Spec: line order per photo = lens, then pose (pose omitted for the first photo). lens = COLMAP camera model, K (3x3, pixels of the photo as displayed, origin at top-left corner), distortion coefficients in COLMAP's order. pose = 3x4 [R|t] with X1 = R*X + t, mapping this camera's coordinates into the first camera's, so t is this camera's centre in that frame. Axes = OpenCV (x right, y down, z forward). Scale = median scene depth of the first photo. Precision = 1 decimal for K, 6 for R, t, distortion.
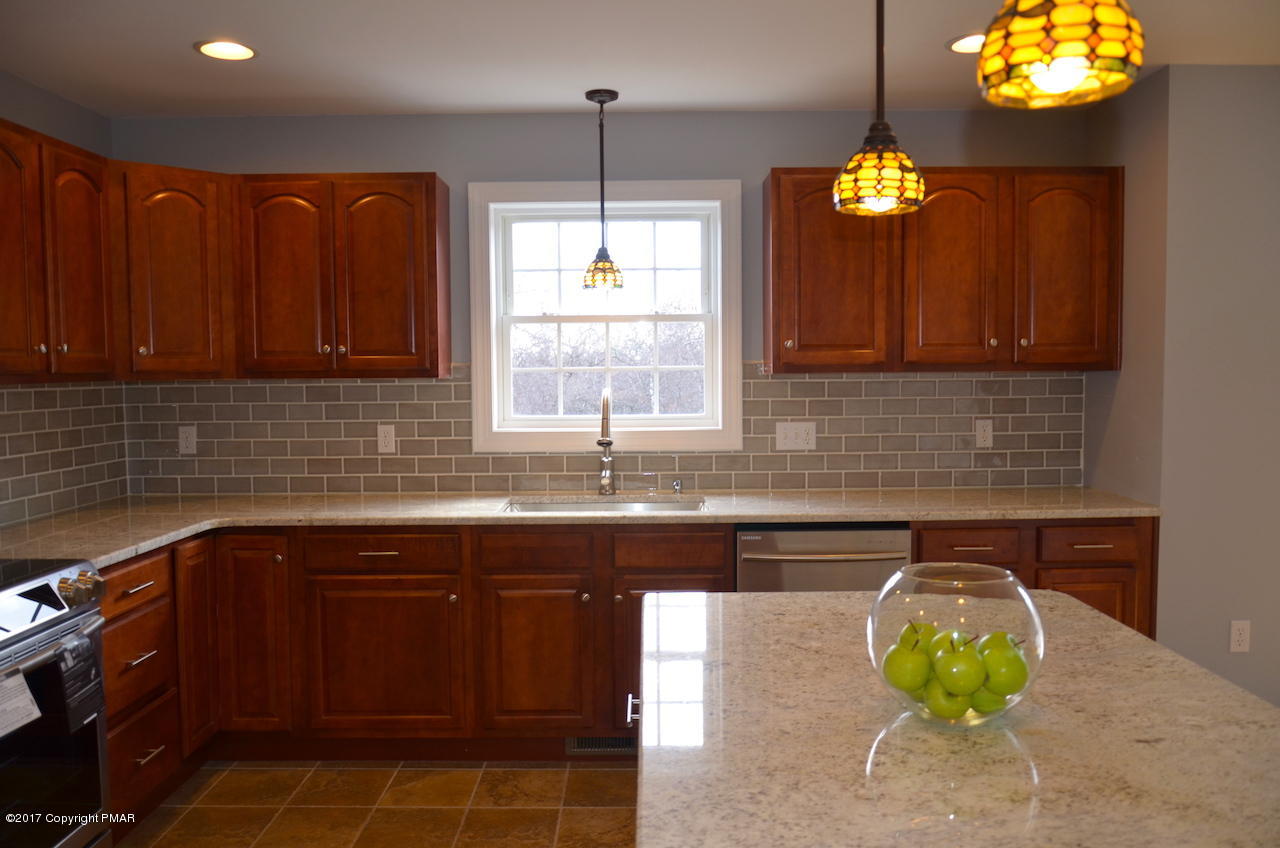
lens RADIAL K [[983.2, 0, 637.5], [0, 983.2, 429.4], [0, 0, 1]] dist [-0.043208, 0.004515]
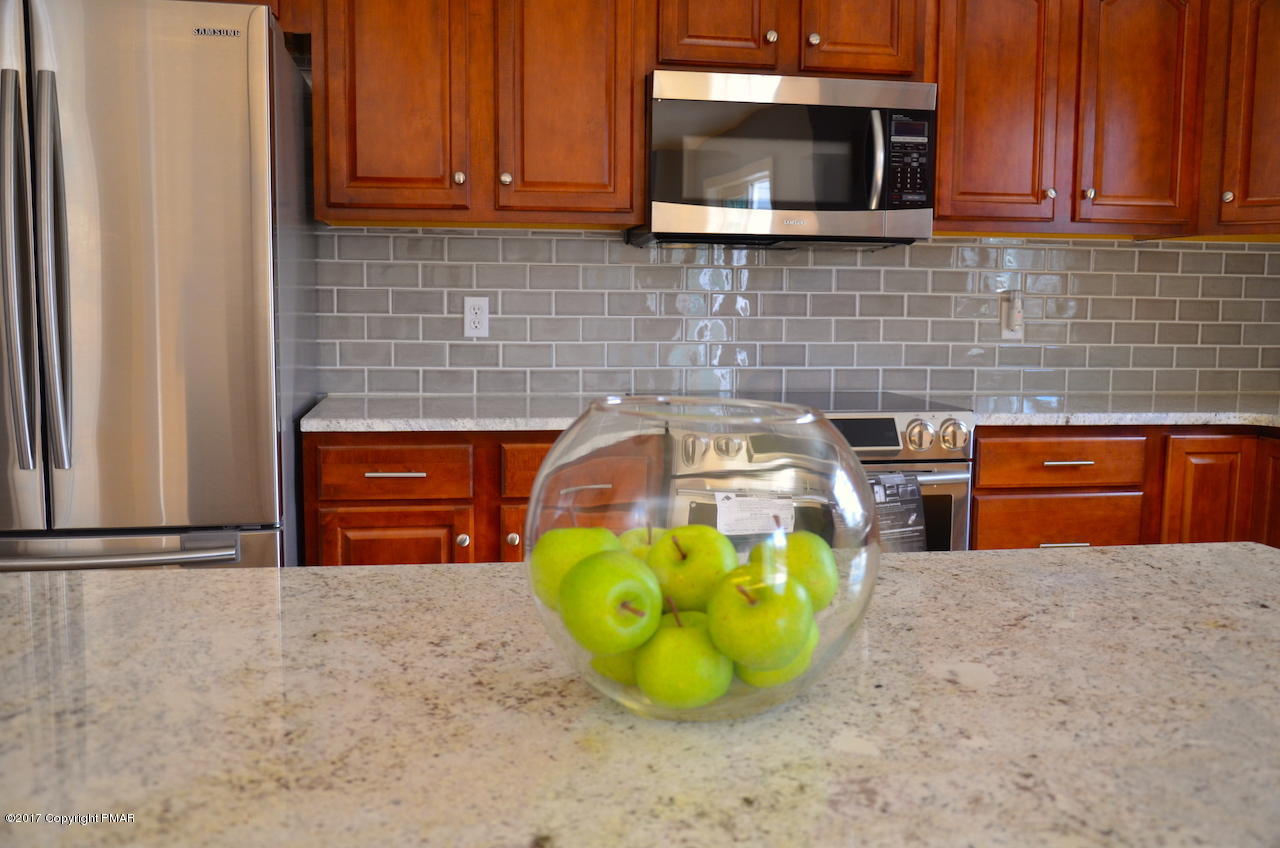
lens RADIAL K [[1192.3, 0, 636.6], [0, 1192.3, 434.7], [0, 0, 1]] dist [-0.050330, 0.019559]
pose [[0.155768, 0.119186, -0.980577, 0.354339], [-0.072479, 0.991397, 0.108987, 0.039507], [0.985131, 0.054094, 0.163067, 0.347627]]
